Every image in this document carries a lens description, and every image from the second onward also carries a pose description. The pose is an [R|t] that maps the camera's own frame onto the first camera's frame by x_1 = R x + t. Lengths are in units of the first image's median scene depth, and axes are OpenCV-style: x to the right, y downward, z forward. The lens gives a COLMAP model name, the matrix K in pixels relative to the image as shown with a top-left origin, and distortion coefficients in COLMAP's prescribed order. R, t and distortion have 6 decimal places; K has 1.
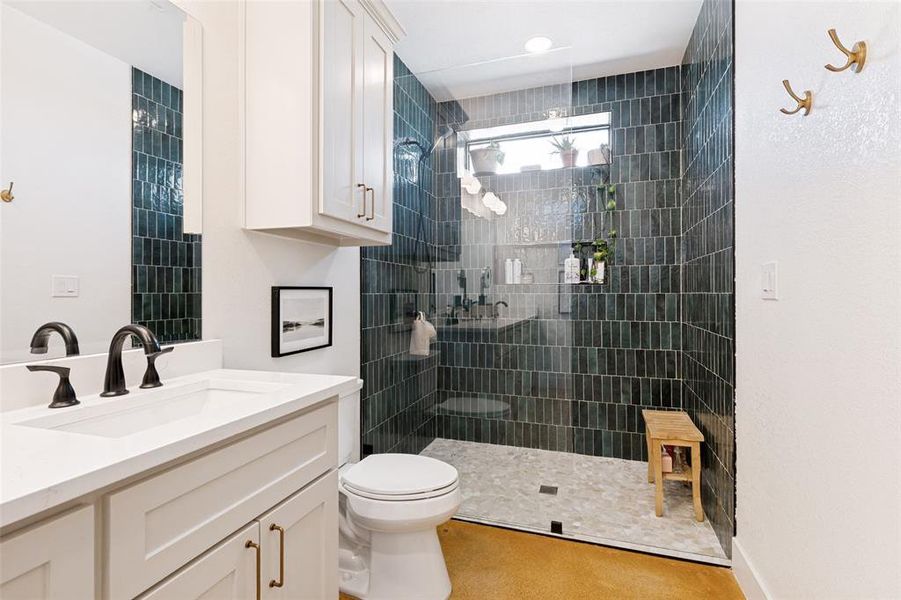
lens RADIAL K [[428.4, 0, 450.5], [0, 428.4, 300.0], [0, 0, 1]] dist [-0.000746, -0.000049]
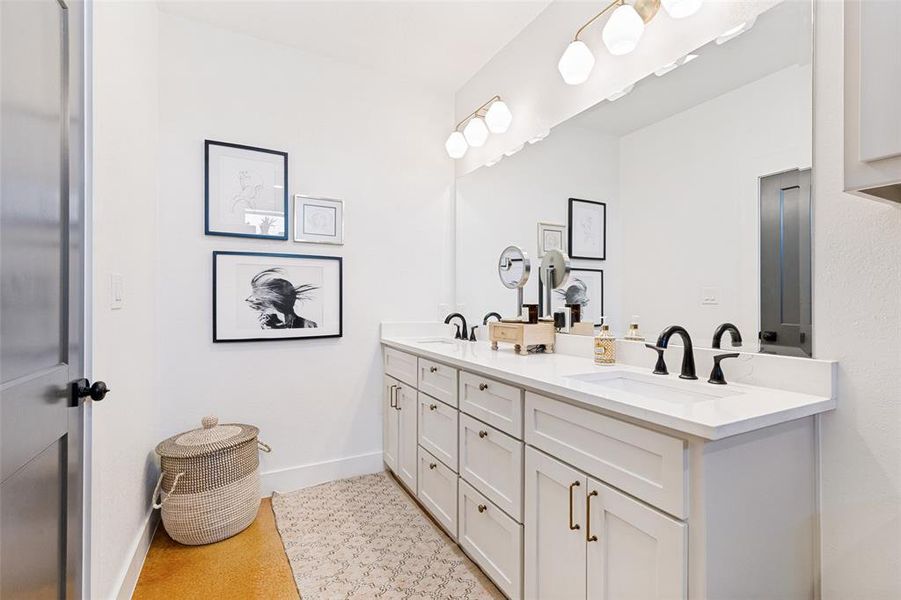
lens RADIAL K [[404.5, 0, 452.2], [0, 404.5, 297.2], [0, 0, 1]] dist [0.025446, 0.000081]
pose [[-0.683802, -0.007698, -0.729627, 0.638514], [-0.012799, 0.999917, 0.001445, -0.022714], [0.729555, 0.010327, -0.683844, 1.327228]]
